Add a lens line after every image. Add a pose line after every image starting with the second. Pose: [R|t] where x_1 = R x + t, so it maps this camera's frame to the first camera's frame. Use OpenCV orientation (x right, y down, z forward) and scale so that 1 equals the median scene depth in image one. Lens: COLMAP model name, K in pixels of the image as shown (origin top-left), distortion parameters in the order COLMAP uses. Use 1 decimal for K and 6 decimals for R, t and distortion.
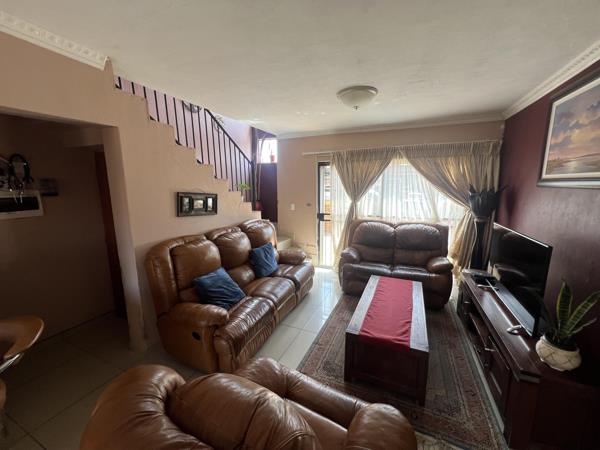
lens RADIAL K [[240.1, 0, 300.3], [0, 240.1, 226.5], [0, 0, 1]] dist [0.000513, 0.000864]
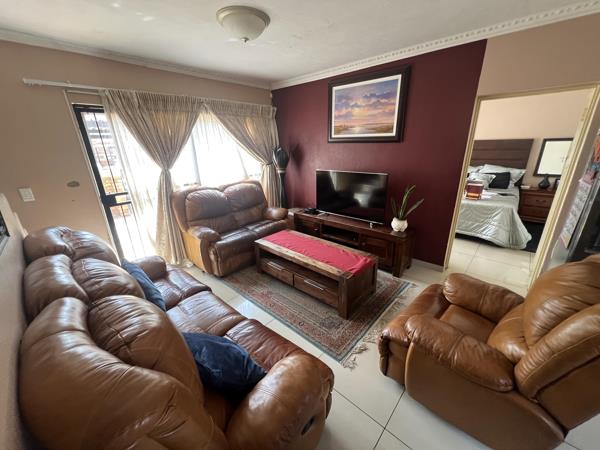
lens RADIAL K [[240.1, 0, 300.3], [0, 240.1, 226.5], [0, 0, 1]] dist [0.000513, 0.000864]
pose [[0.319998, -0.315566, 0.893319, -0.428104], [0.183899, 0.945654, 0.268179, -0.068318], [-0.929399, 0.078464, 0.360640, 0.426597]]
